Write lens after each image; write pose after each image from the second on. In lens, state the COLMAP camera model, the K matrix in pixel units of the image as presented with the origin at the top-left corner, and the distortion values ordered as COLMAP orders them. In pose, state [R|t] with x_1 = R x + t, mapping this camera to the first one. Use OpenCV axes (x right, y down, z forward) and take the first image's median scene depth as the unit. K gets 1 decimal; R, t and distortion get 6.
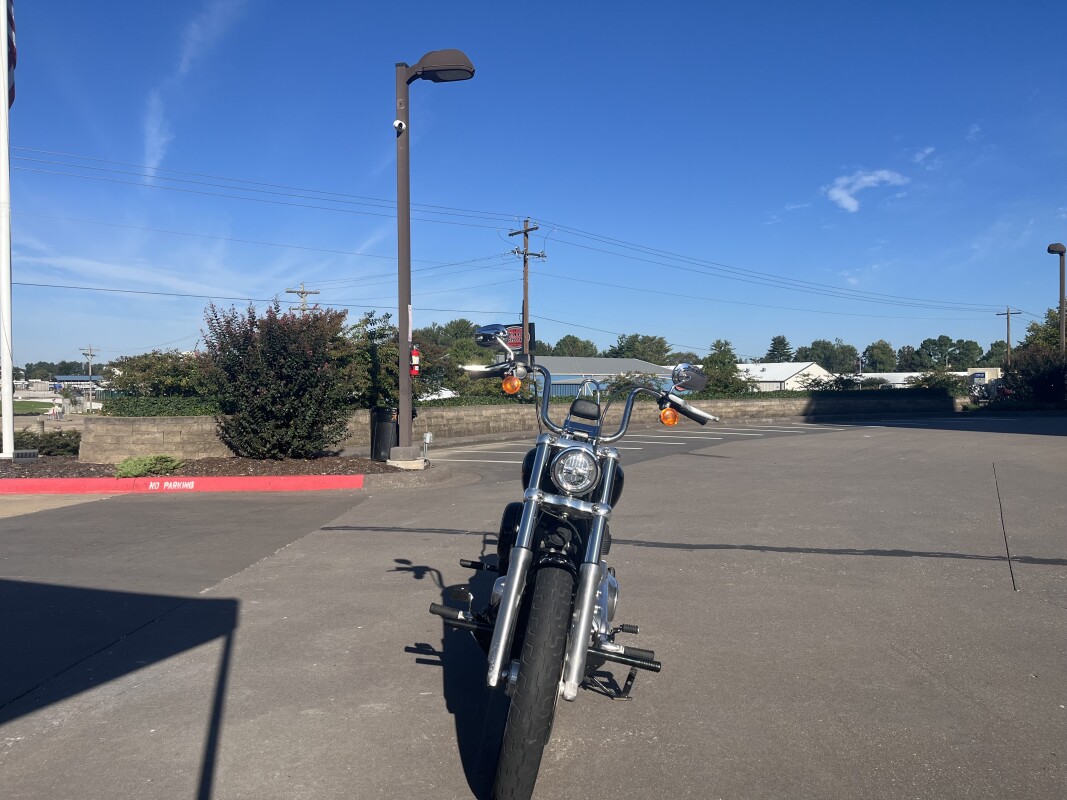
lens RADIAL K [[810.6, 0, 532.7], [0, 810.6, 383.3], [0, 0, 1]] dist [0.084373, 0.000541]
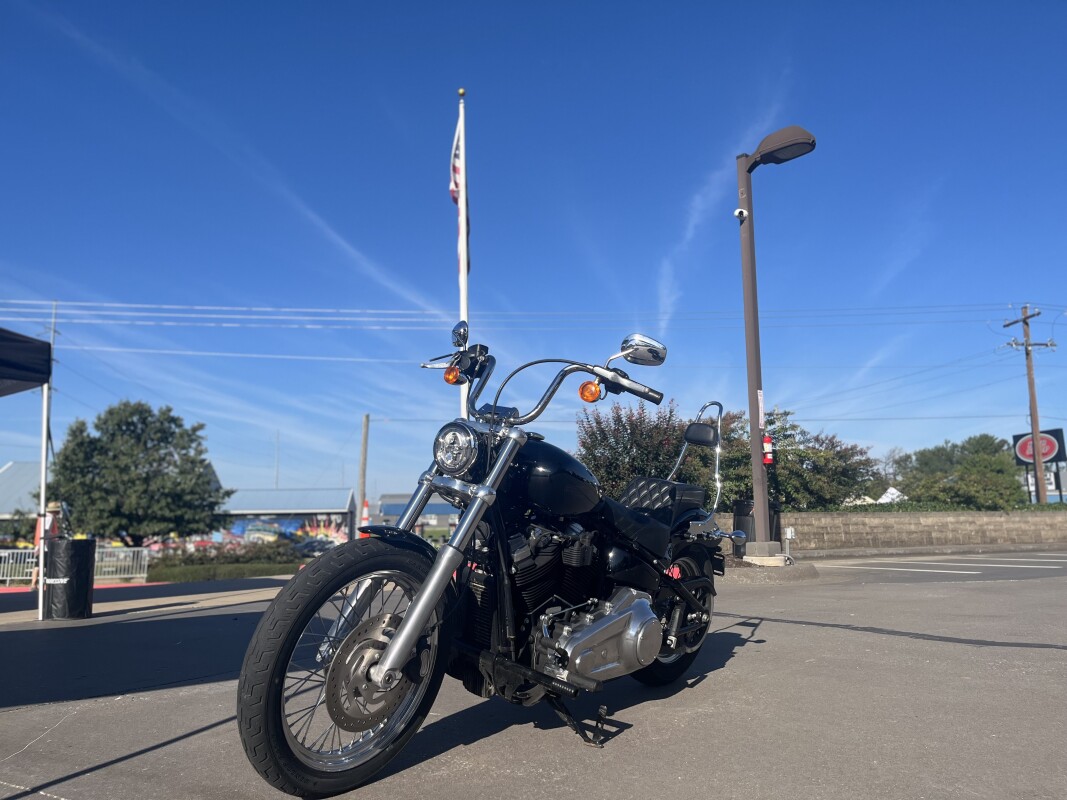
lens RADIAL K [[803.4, 0, 533.5], [0, 803.4, 400.0], [0, 0, 1]] dist [0.082283, -0.126156]
pose [[0.810047, -0.093756, -0.578820, 0.118960], [0.008929, 0.988992, -0.147698, 0.034253], [0.586296, 0.114474, 0.801968, 0.057975]]
